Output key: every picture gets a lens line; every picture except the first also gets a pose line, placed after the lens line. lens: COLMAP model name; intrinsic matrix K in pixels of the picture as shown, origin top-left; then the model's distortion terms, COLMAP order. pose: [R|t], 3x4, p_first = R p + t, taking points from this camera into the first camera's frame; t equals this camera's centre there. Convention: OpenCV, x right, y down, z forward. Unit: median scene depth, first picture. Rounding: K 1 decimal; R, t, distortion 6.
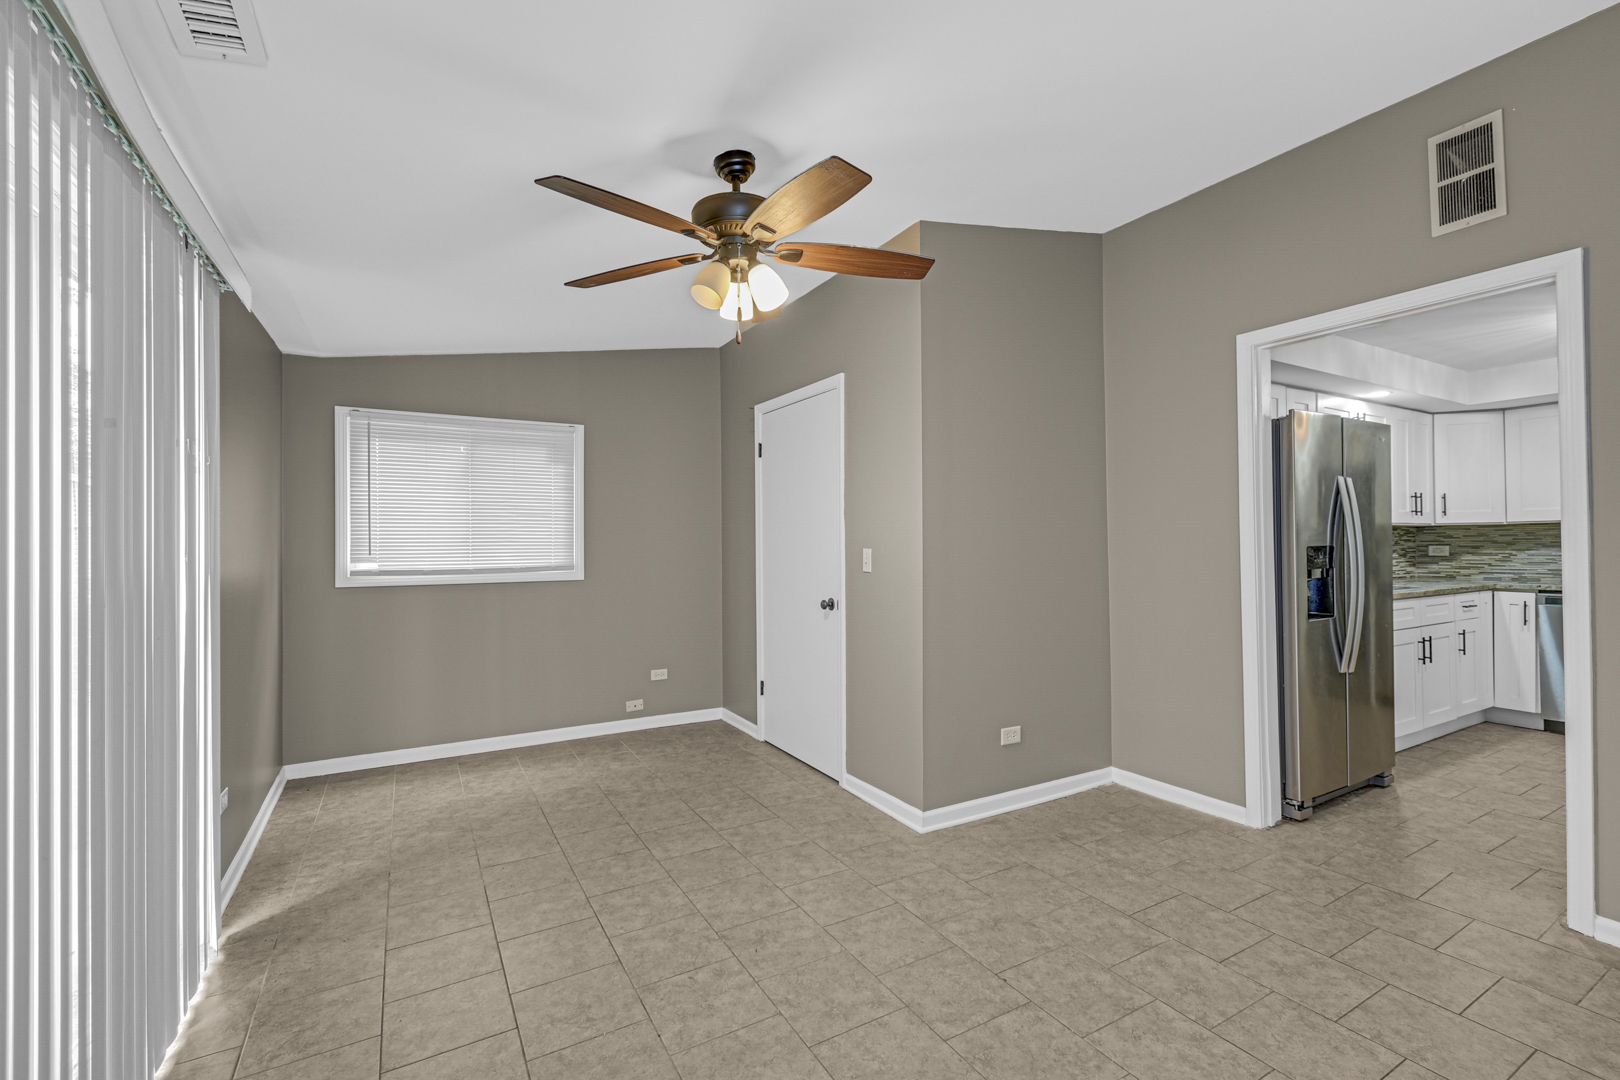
lens RADIAL K [[715.7, 0, 824.9], [0, 715.7, 538.4], [0, 0, 1]] dist [0.000291, -0.000562]
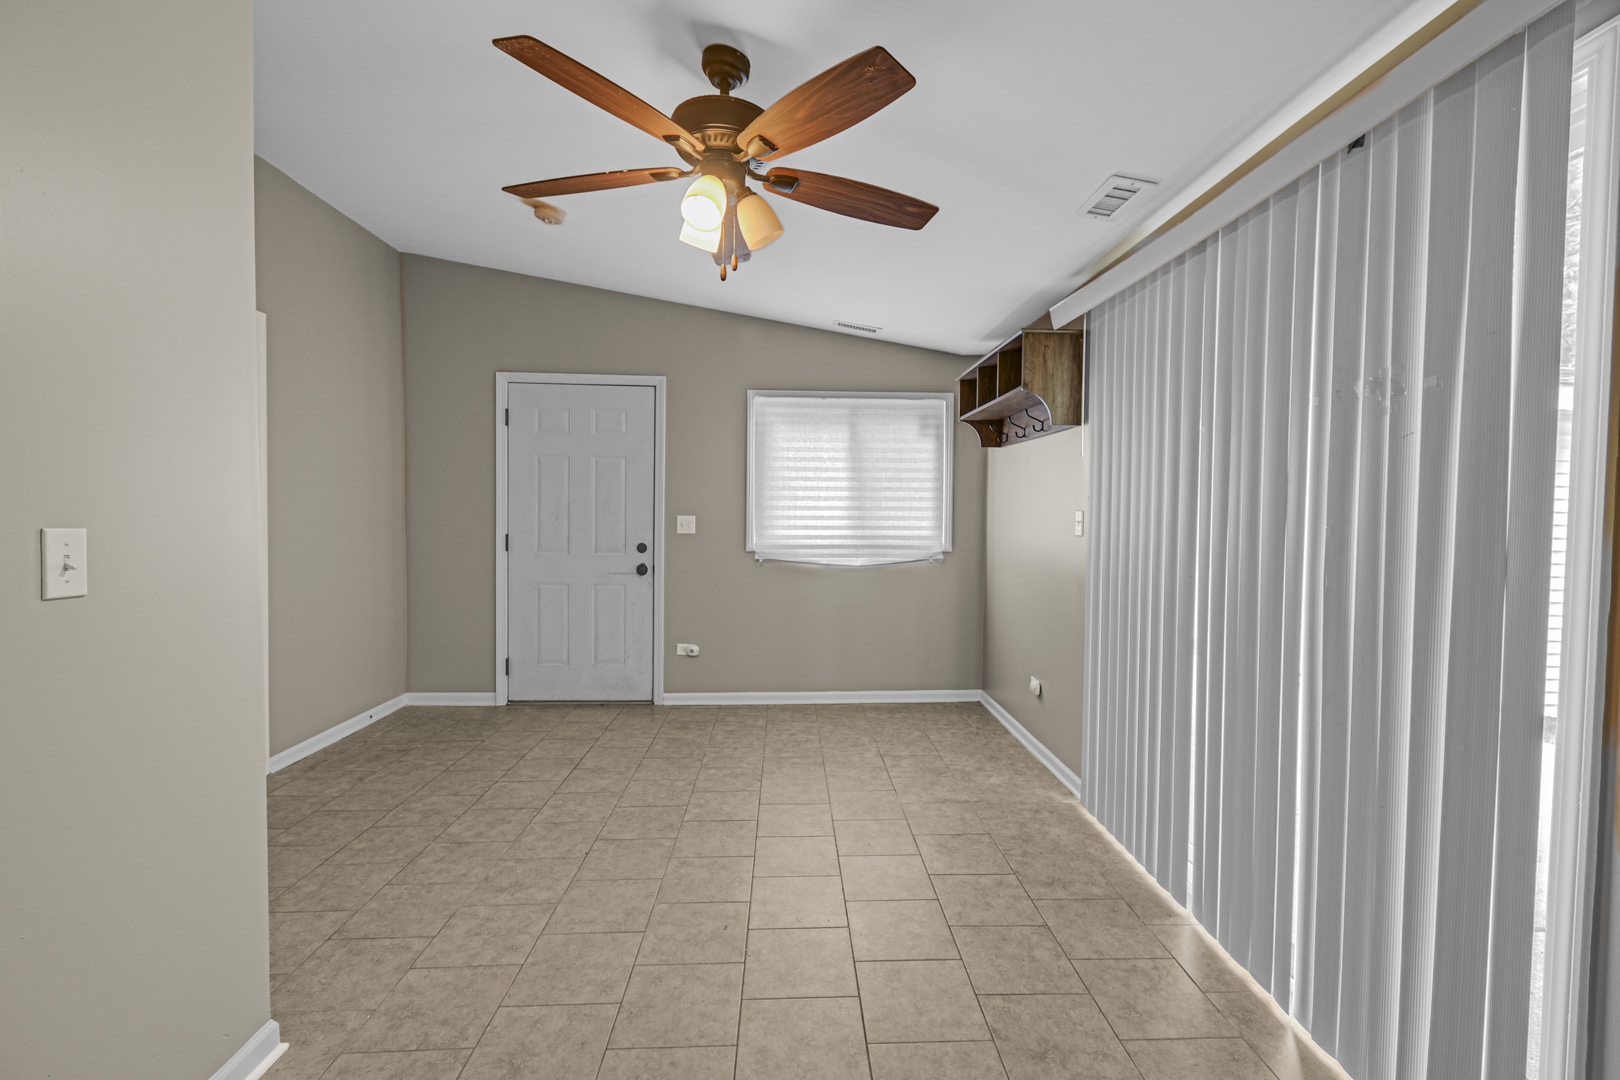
lens RADIAL K [[715.7, 0, 815.1], [0, 715.7, 537.3], [0, 0, 1]] dist [0.000291, -0.000562]
pose [[-0.884849, -0.015882, 0.465608, -0.659727], [-0.004699, 0.999672, 0.025169, 0.013261], [-0.465855, 0.020083, -0.884633, 1.817288]]
